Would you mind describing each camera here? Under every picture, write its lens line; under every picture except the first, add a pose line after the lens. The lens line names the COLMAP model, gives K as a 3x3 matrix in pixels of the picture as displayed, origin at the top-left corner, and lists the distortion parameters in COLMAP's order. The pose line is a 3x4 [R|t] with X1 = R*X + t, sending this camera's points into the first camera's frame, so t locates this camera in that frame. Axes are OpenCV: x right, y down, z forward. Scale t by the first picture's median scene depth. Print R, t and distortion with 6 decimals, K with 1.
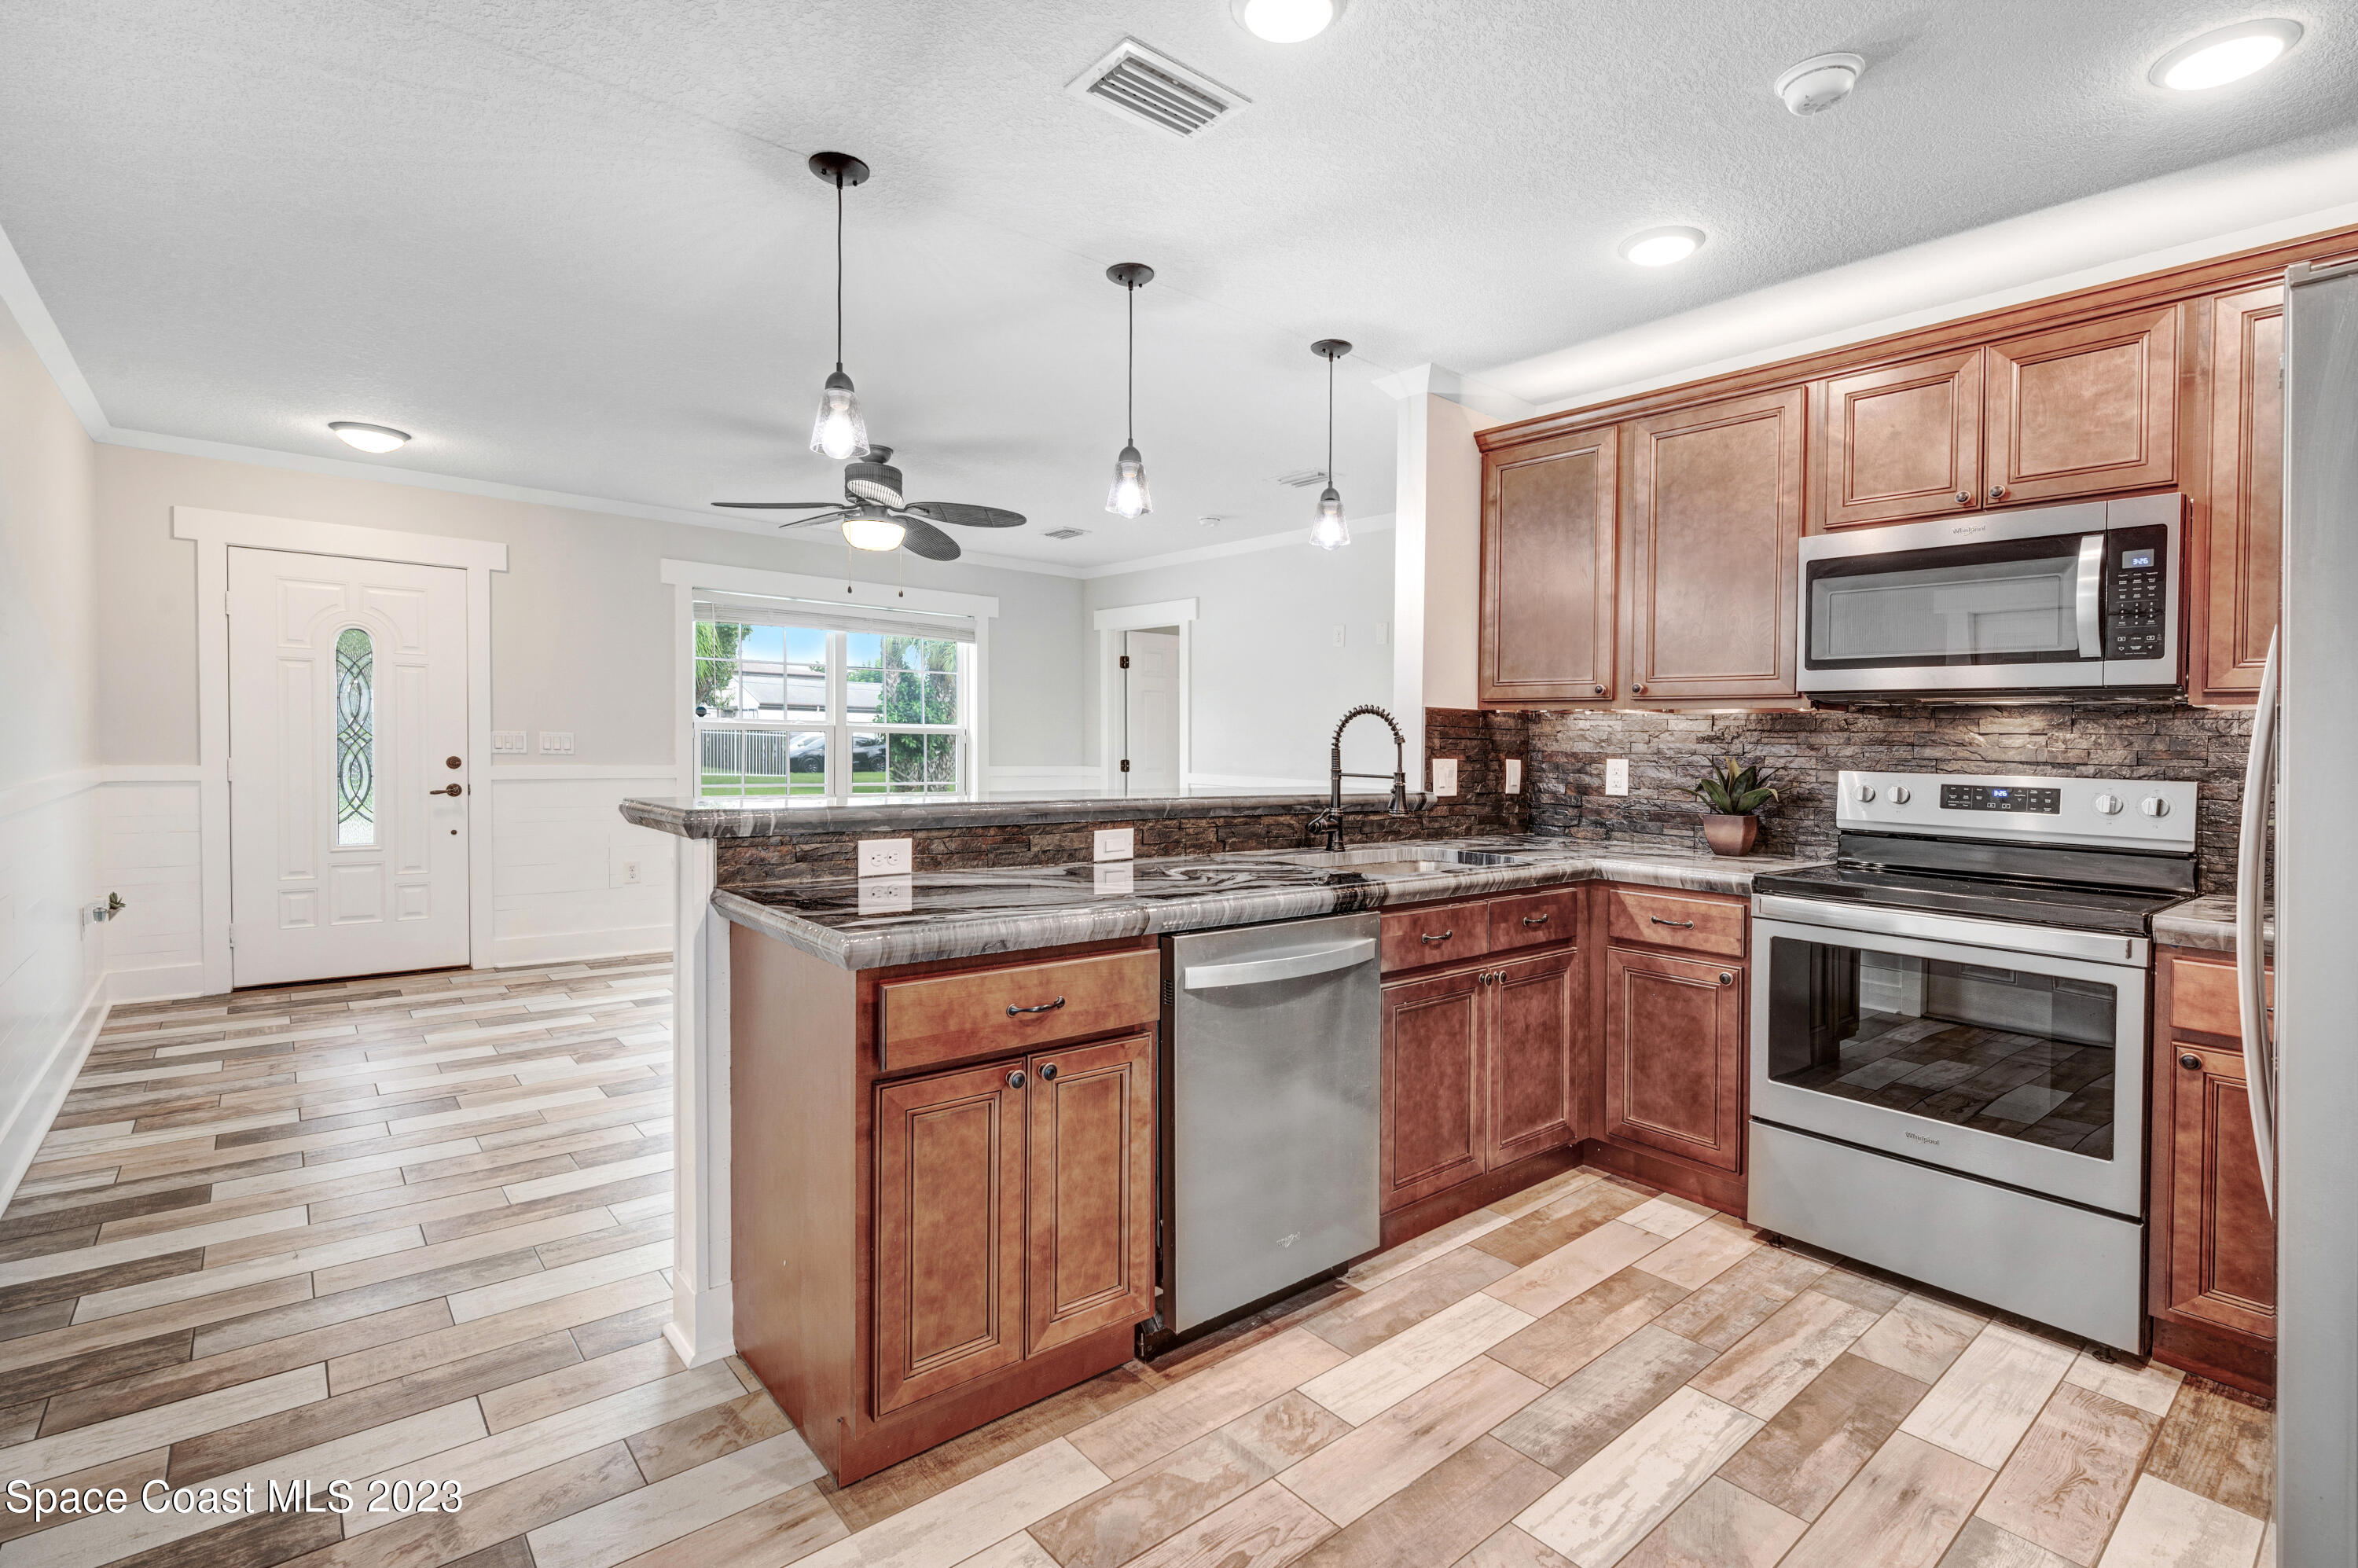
lens RADIAL K [[1083.1, 0, 1167.8], [0, 1083.1, 740.1], [0, 0, 1]] dist [-0.000040, 0.000502]
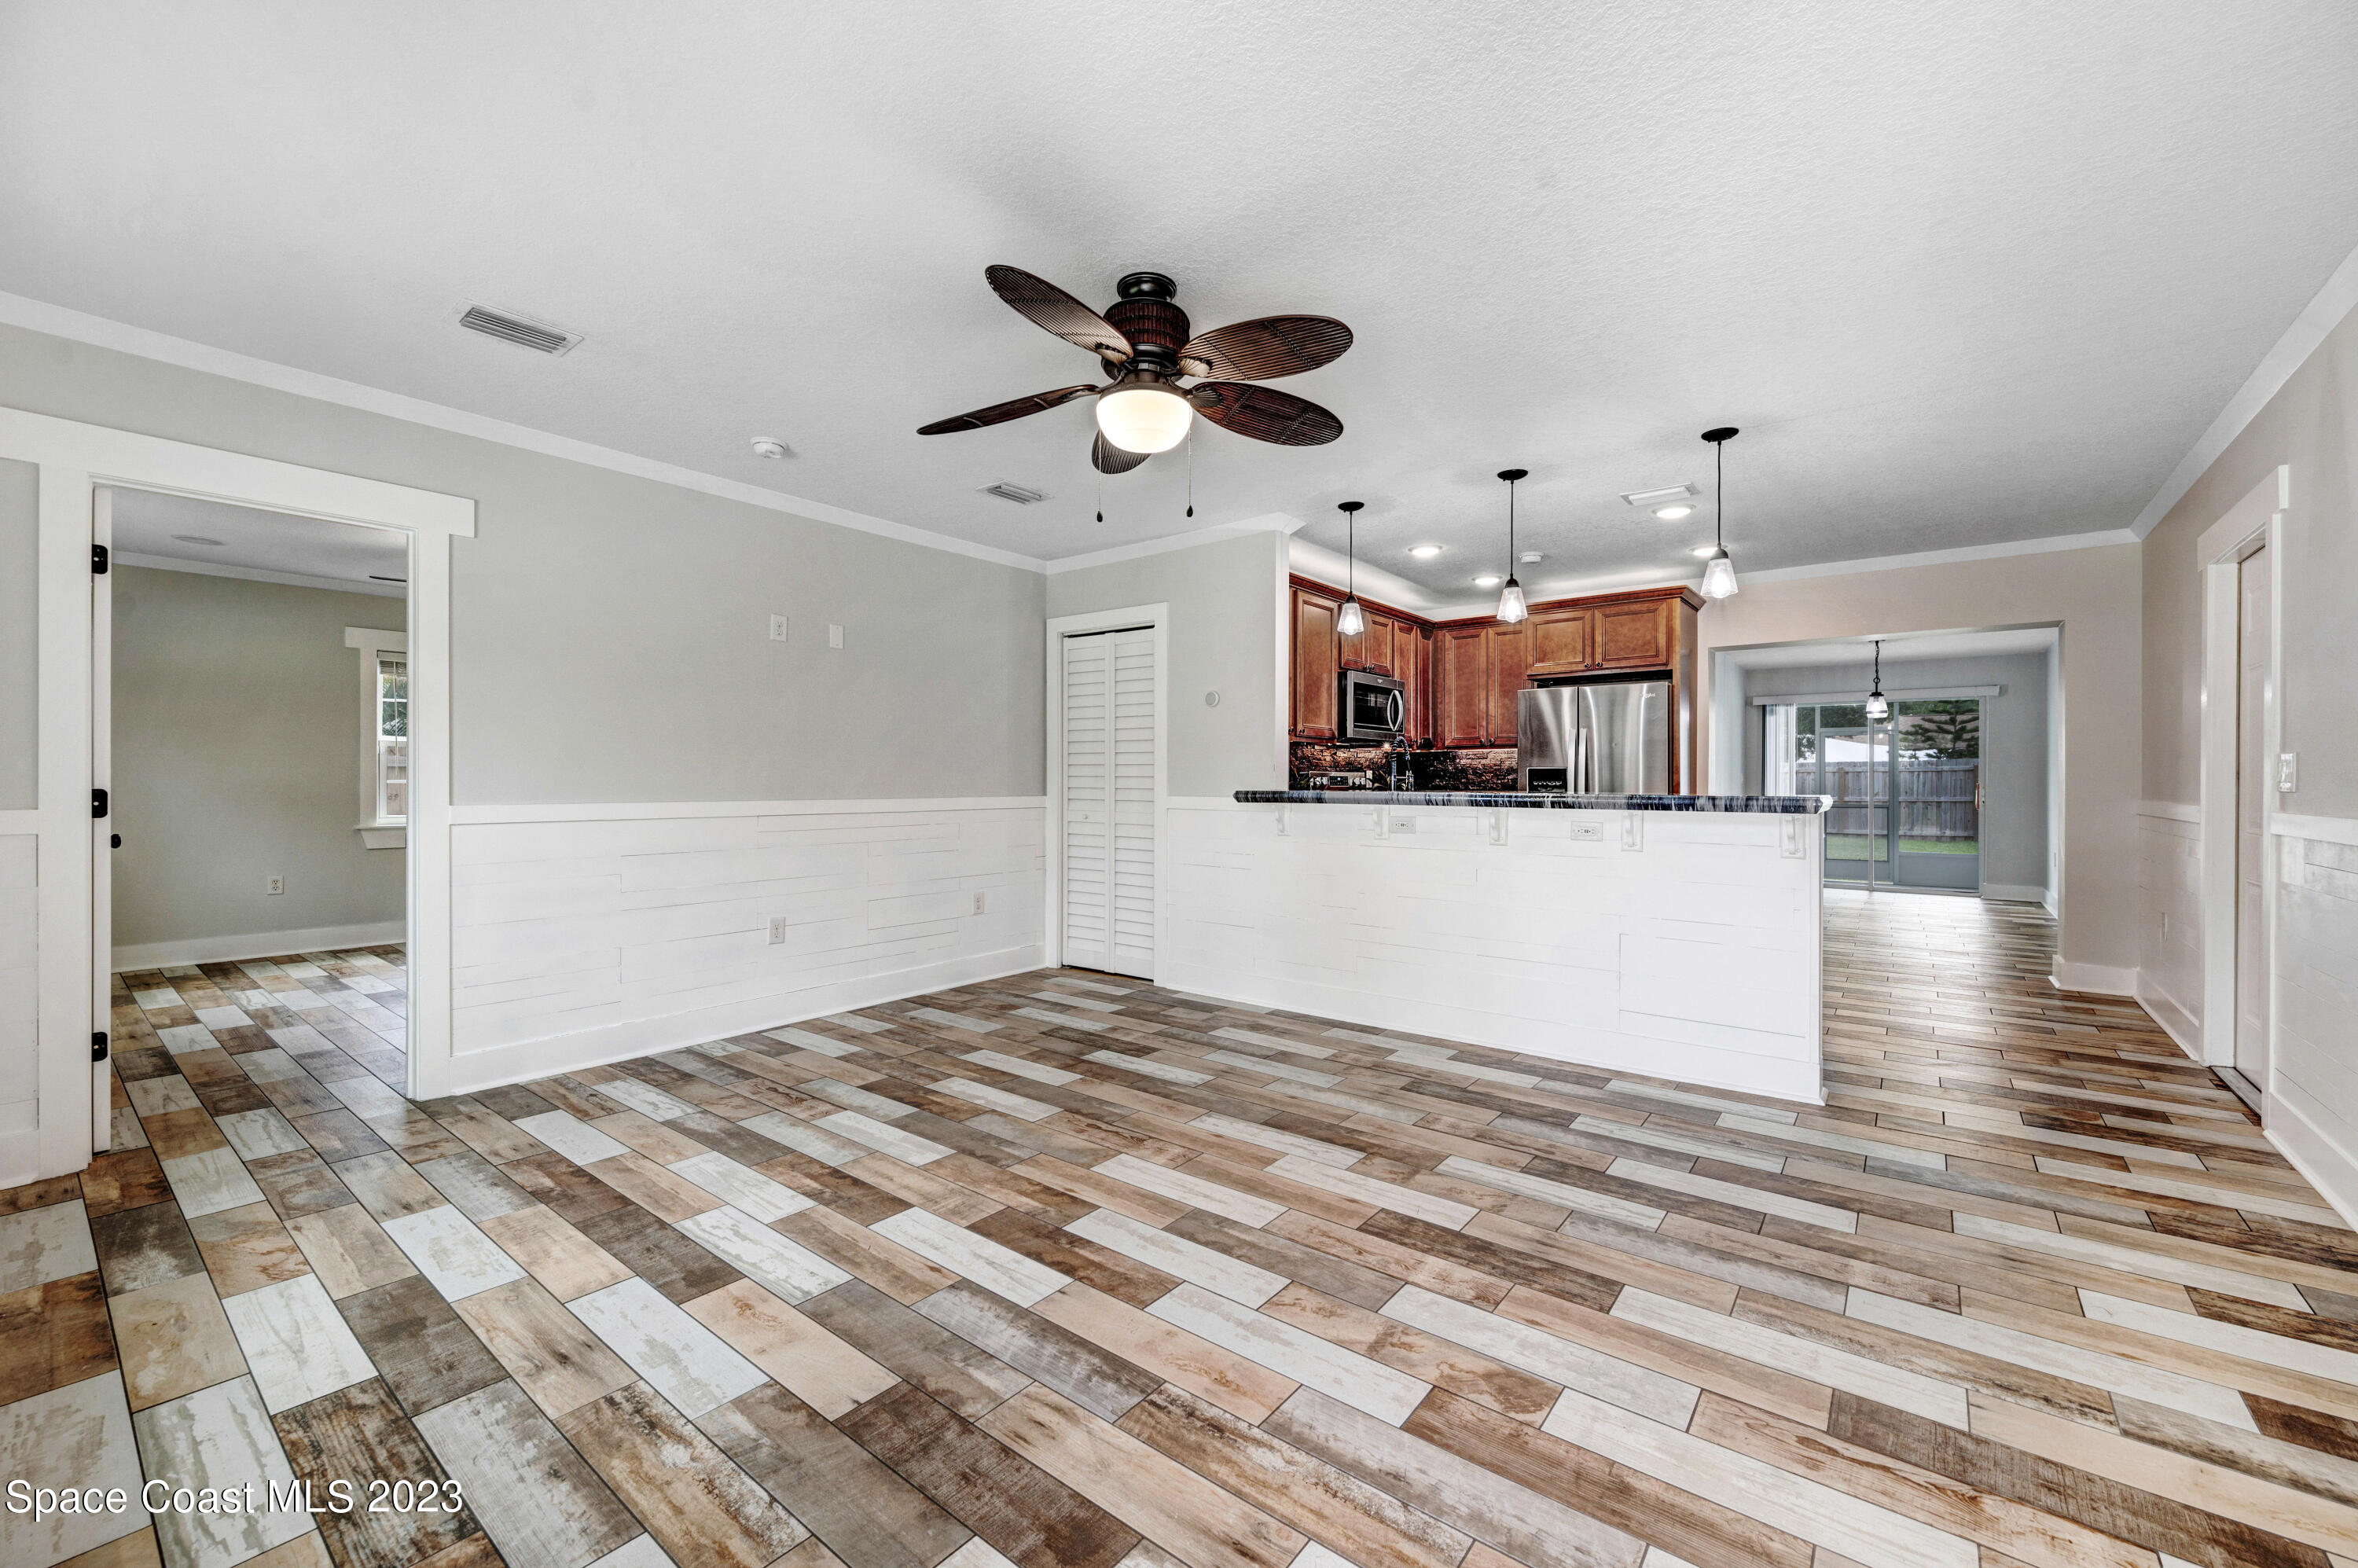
lens RADIAL K [[944.8, 0, 1185.3], [0, 944.8, 773.7], [0, 0, 1]] dist [-0.000373, 0.000534]
pose [[-0.215897, -0.013942, 0.976317, -1.433800], [-0.006615, 0.999896, 0.012816, 0.009928], [-0.976394, -0.003692, -0.215966, 1.949553]]
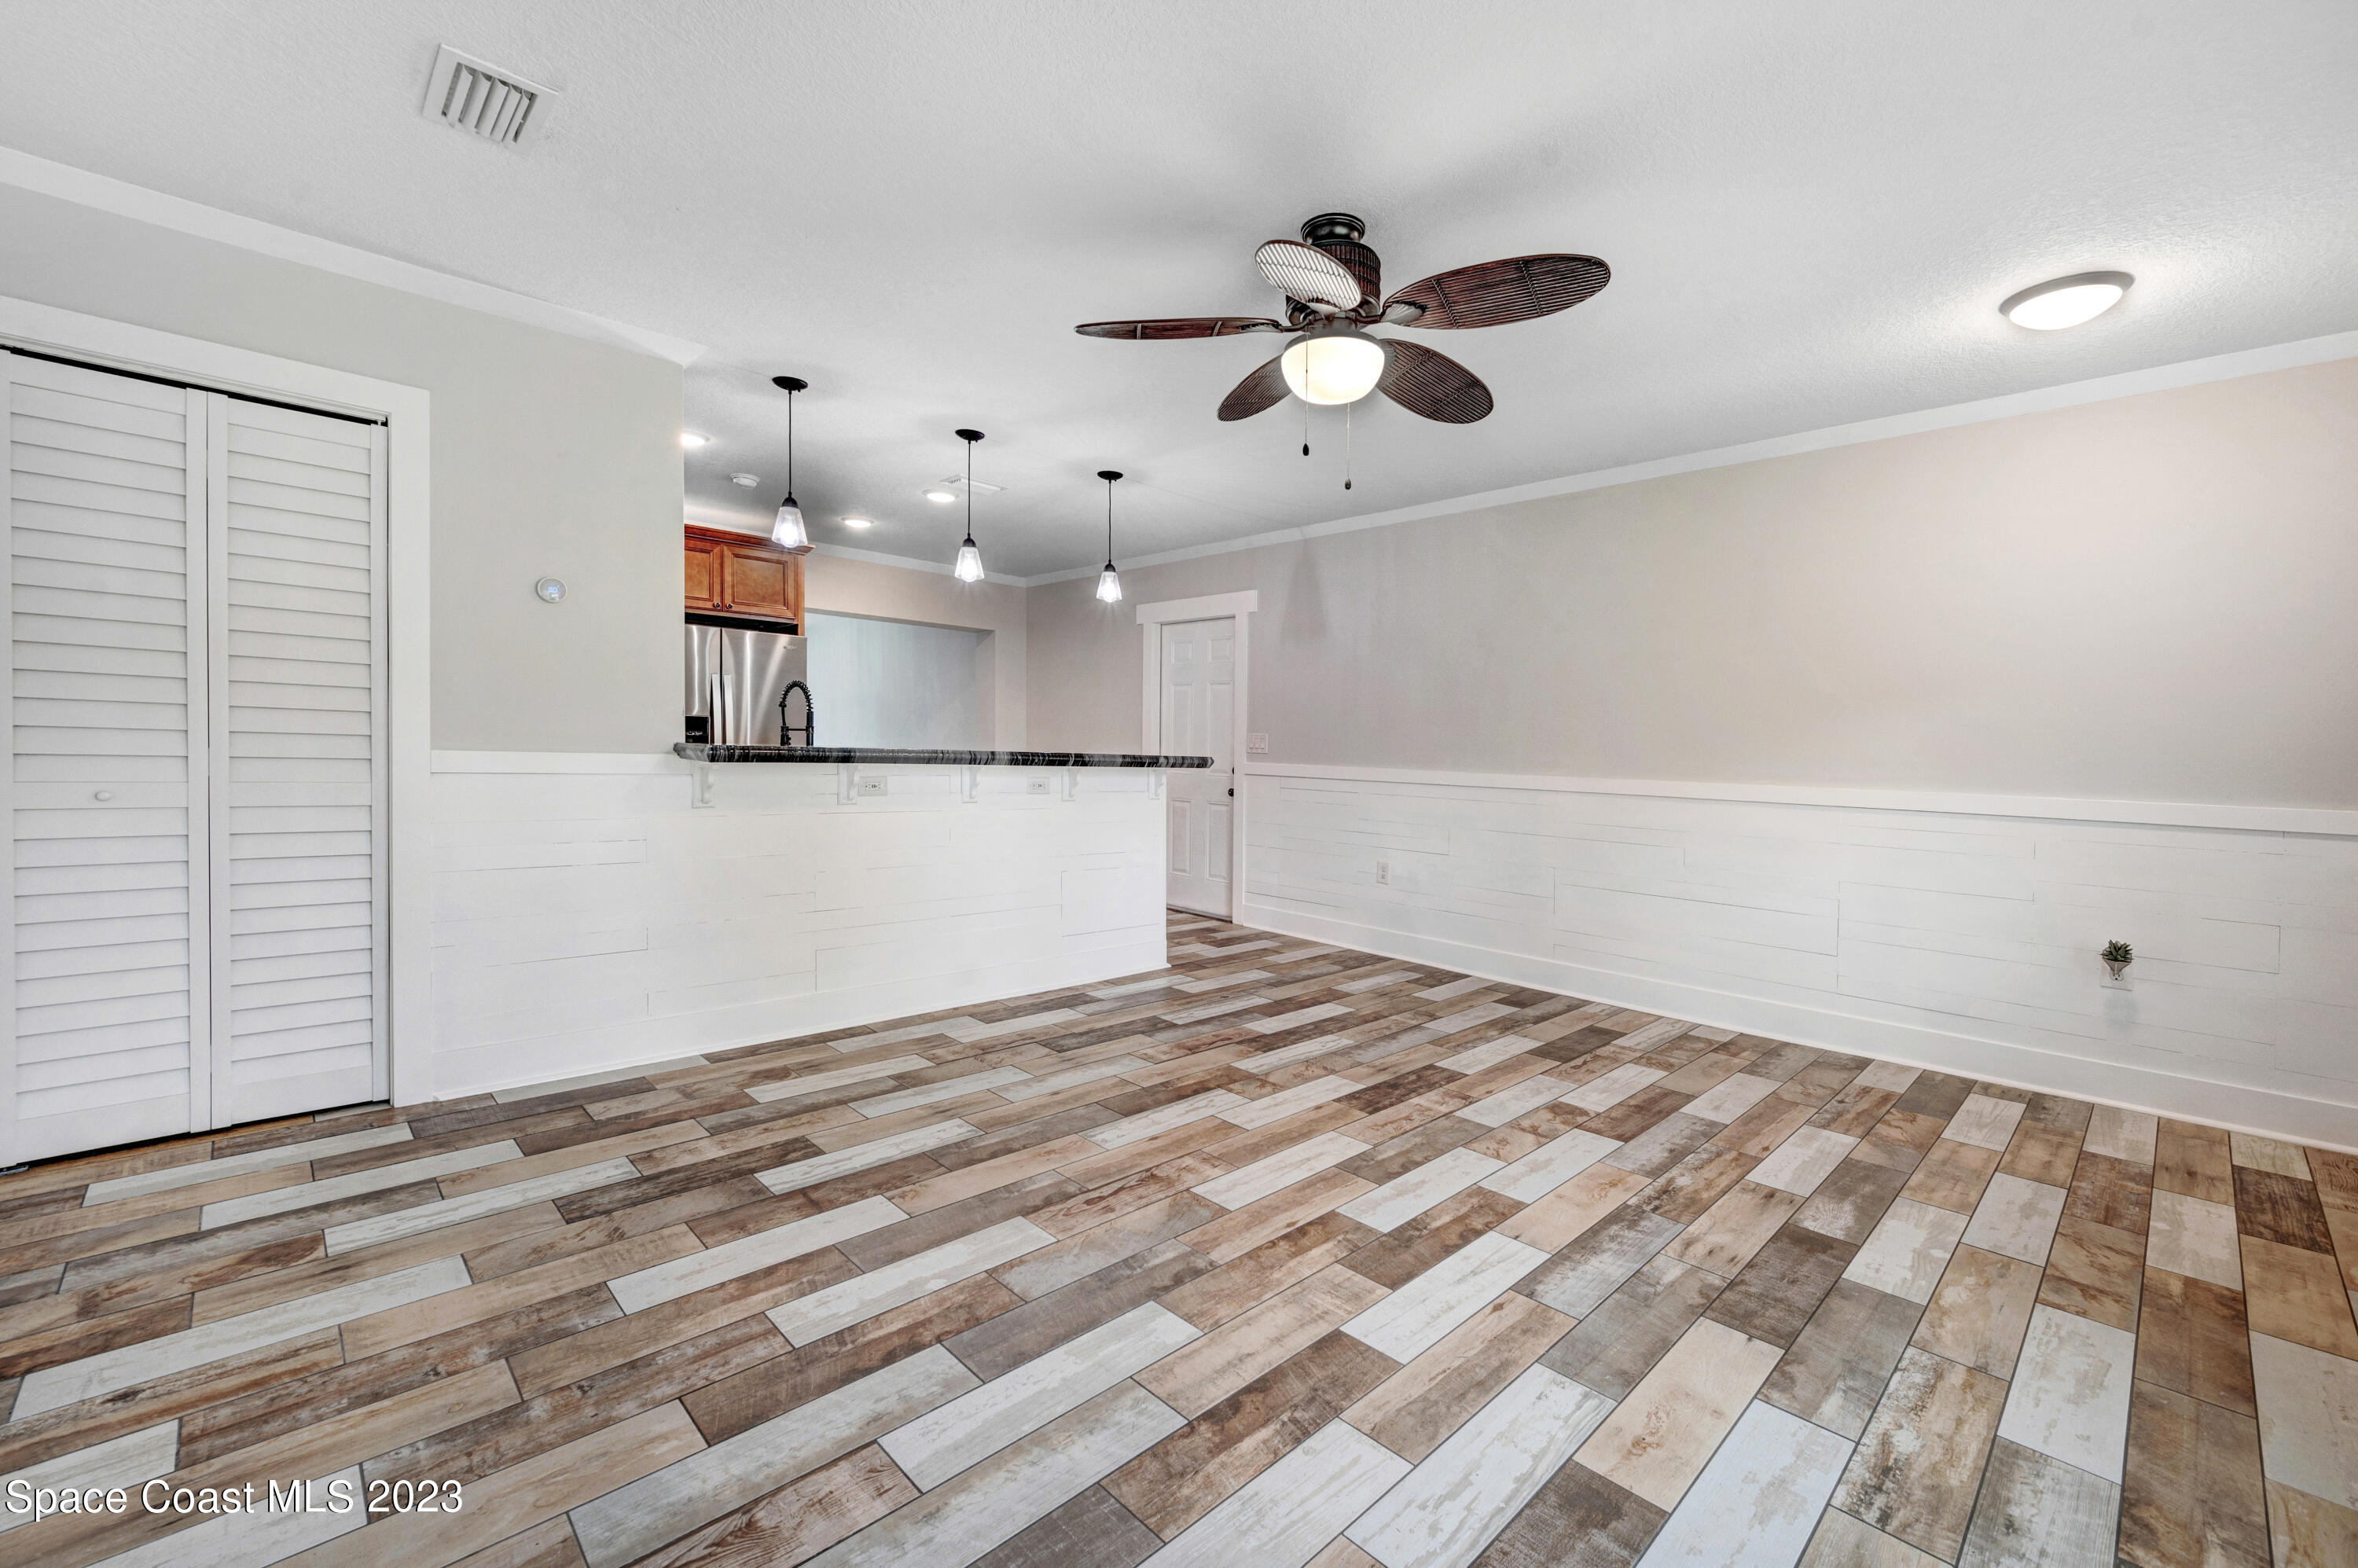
lens RADIAL K [[944.8, 0, 1185.3], [0, 944.8, 773.7], [0, 0, 1]] dist [-0.000373, 0.000534]
pose [[-0.996443, -0.049538, -0.068175, -0.305085], [-0.051363, 0.998360, 0.025284, 0.035704], [0.066811, 0.028696, -0.997353, 2.665901]]
